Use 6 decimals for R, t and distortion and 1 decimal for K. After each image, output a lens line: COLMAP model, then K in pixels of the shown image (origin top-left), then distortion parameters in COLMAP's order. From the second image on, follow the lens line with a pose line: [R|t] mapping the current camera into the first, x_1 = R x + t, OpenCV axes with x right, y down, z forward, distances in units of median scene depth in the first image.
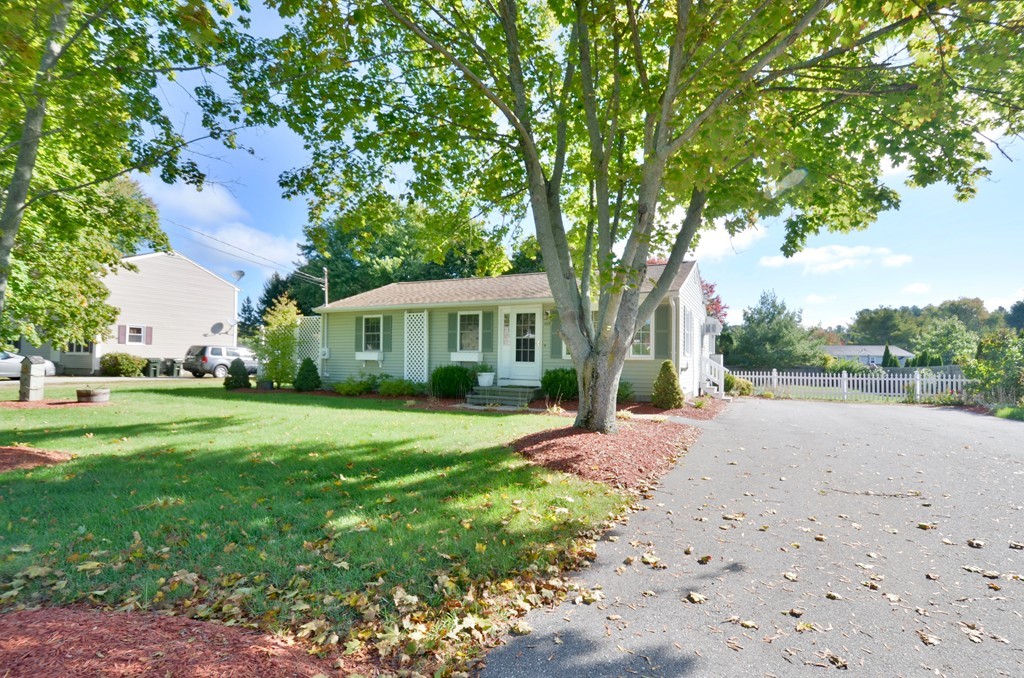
lens RADIAL K [[475.1, 0, 528.9], [0, 475.1, 354.2], [0, 0, 1]] dist [0.000523, -0.008435]
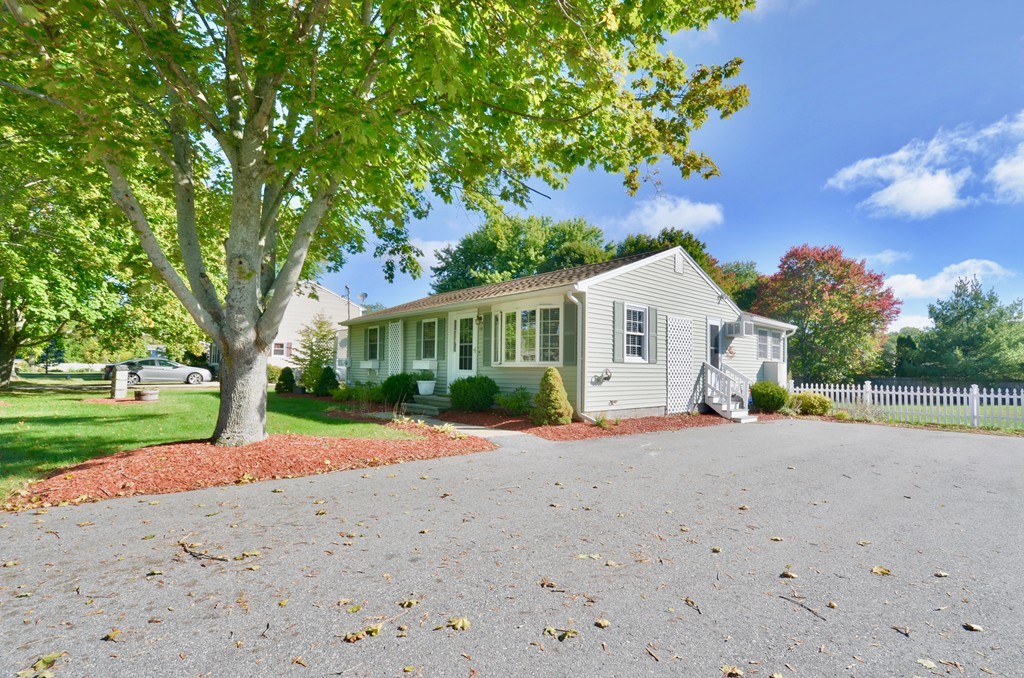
lens RADIAL K [[475.1, 0, 528.9], [0, 475.1, 354.2], [0, 0, 1]] dist [0.000523, -0.008435]
pose [[0.923597, -0.011459, -0.383194, 0.434333], [0.002051, 0.999687, -0.024950, 0.008412], [0.383359, 0.022258, 0.923331, 0.169018]]
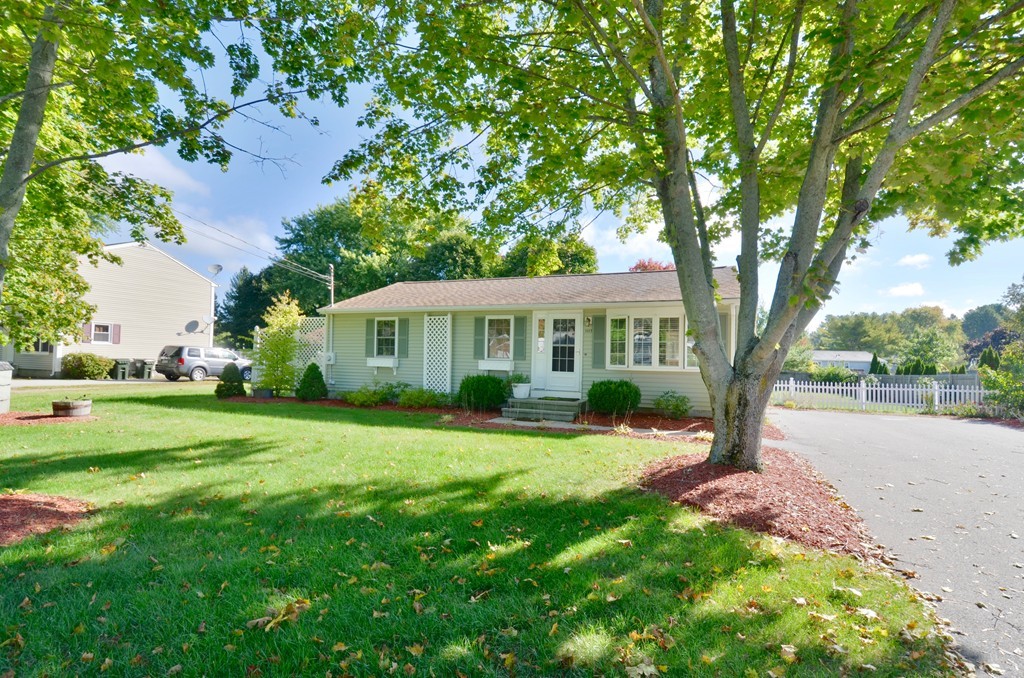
lens RADIAL K [[478.4, 0, 528.8], [0, 478.4, 353.5], [0, 0, 1]] dist [-0.010544, -0.001311]
pose [[0.998042, 0.011035, 0.061571, -0.122136], [-0.010905, 0.999938, -0.002446, -0.015172], [-0.061594, 0.001770, 0.998100, 0.075539]]
